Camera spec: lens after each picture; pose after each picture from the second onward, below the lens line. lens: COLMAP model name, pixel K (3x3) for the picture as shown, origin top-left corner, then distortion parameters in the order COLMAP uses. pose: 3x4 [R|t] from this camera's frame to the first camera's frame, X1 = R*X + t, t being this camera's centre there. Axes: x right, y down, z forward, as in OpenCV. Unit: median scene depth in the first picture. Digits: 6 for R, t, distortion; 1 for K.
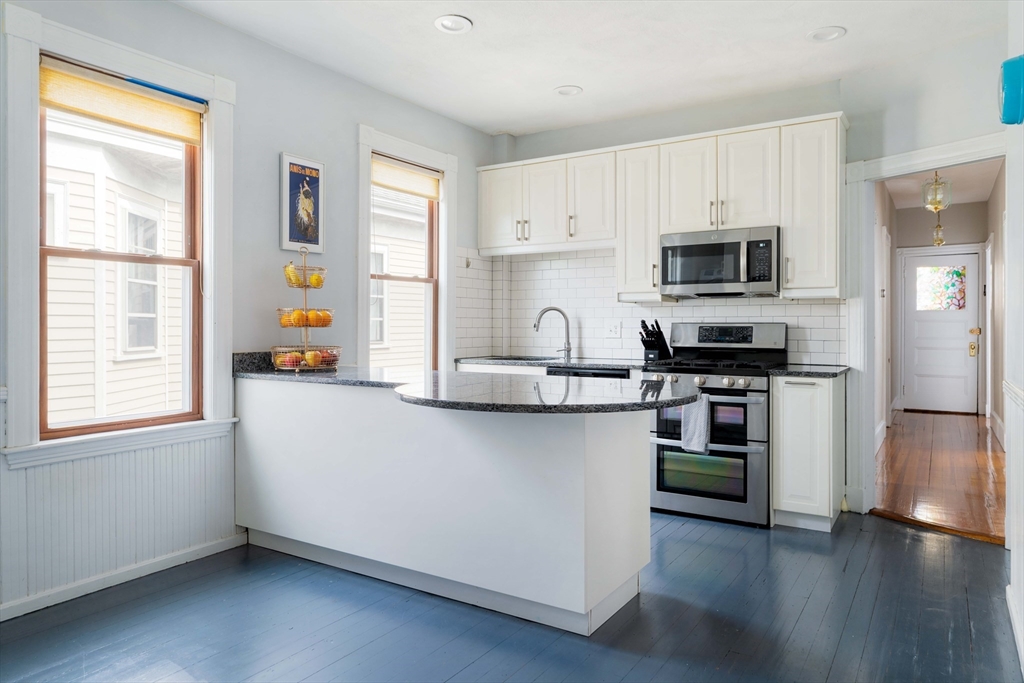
lens RADIAL K [[675.3, 0, 513.4], [0, 675.3, 328.7], [0, 0, 1]] dist [-0.014467, 0.008251]
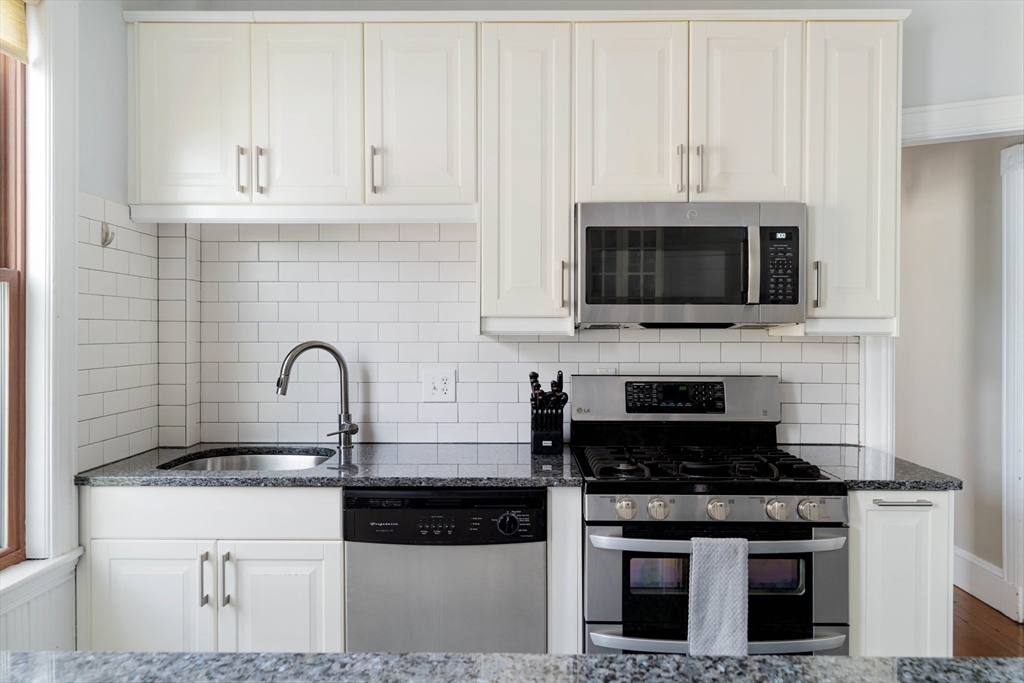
lens RADIAL K [[730.0, 0, 520.2], [0, 730.0, 338.8], [0, 0, 1]] dist [0.000651, 0.004083]
pose [[0.846229, -0.003750, 0.532806, -0.104693], [0.001016, 0.999985, 0.005424, -0.041222], [-0.532818, -0.004048, 0.846220, 0.559106]]
